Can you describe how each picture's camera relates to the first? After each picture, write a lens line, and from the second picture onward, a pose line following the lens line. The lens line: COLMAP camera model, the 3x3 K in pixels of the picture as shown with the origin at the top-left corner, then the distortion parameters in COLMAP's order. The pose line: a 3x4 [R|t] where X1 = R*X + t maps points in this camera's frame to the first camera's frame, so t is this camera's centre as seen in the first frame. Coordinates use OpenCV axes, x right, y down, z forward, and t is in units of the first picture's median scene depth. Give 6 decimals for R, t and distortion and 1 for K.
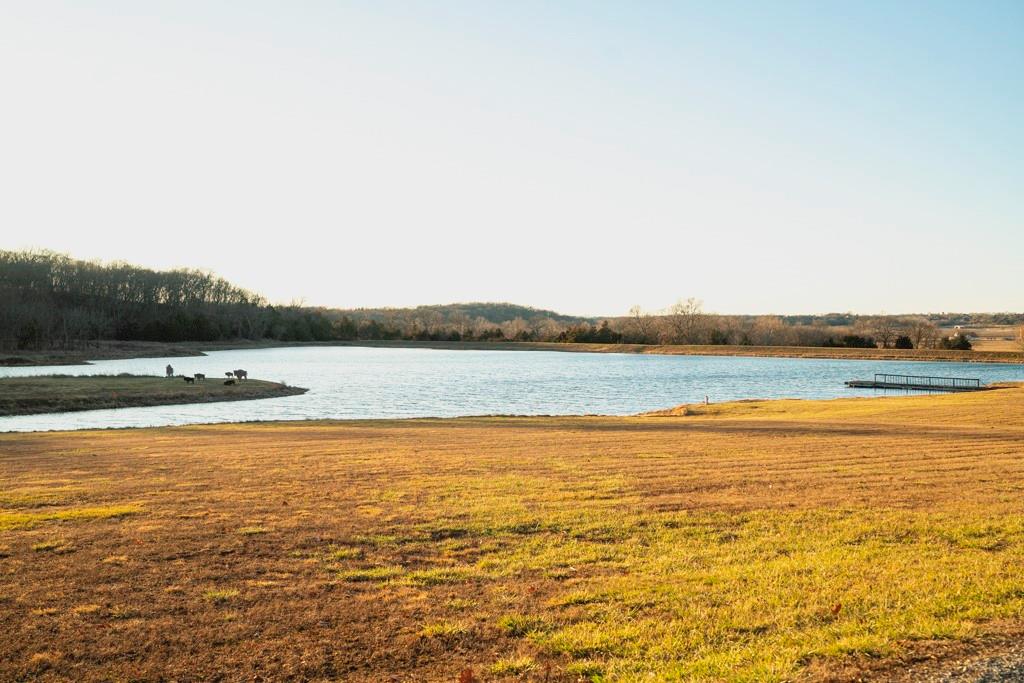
lens RADIAL K [[979.6, 0, 515.4], [0, 979.6, 343.2], [0, 0, 1]] dist [0.066409, 0.000000]
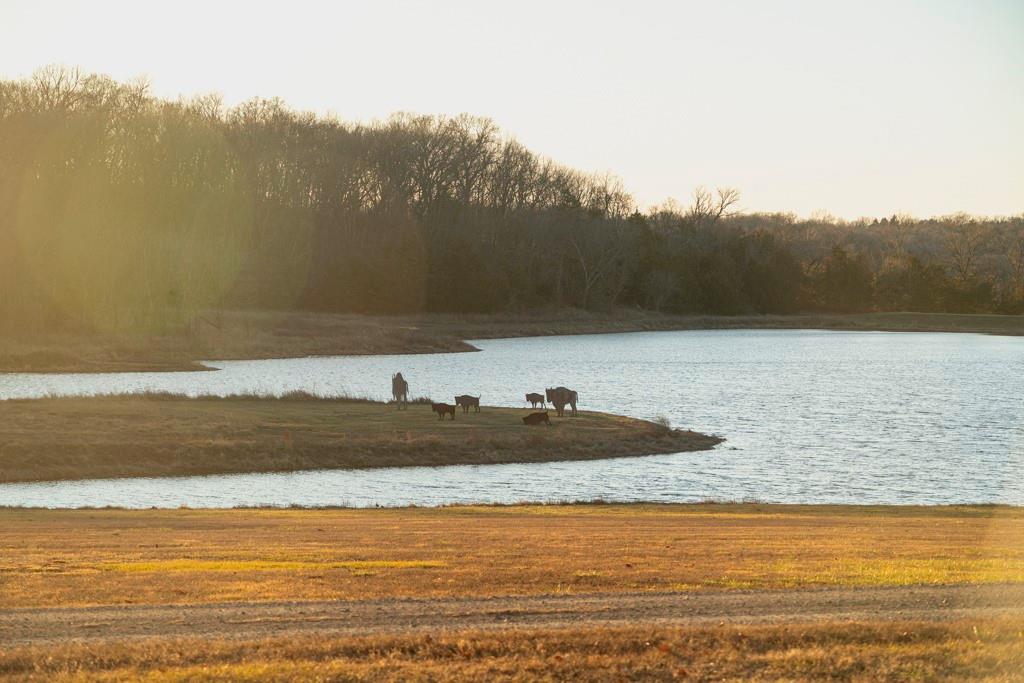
lens RADIAL K [[2853.3, 0, 512.0], [0, 2853.3, 341.2], [0, 0, 1]] dist [0.075271, 0.000000]
pose [[0.958556, 0.009207, -0.284756, 0.035232], [-0.006932, 0.999936, 0.008995, -0.002595], [0.284820, -0.006648, 0.958558, -0.130266]]
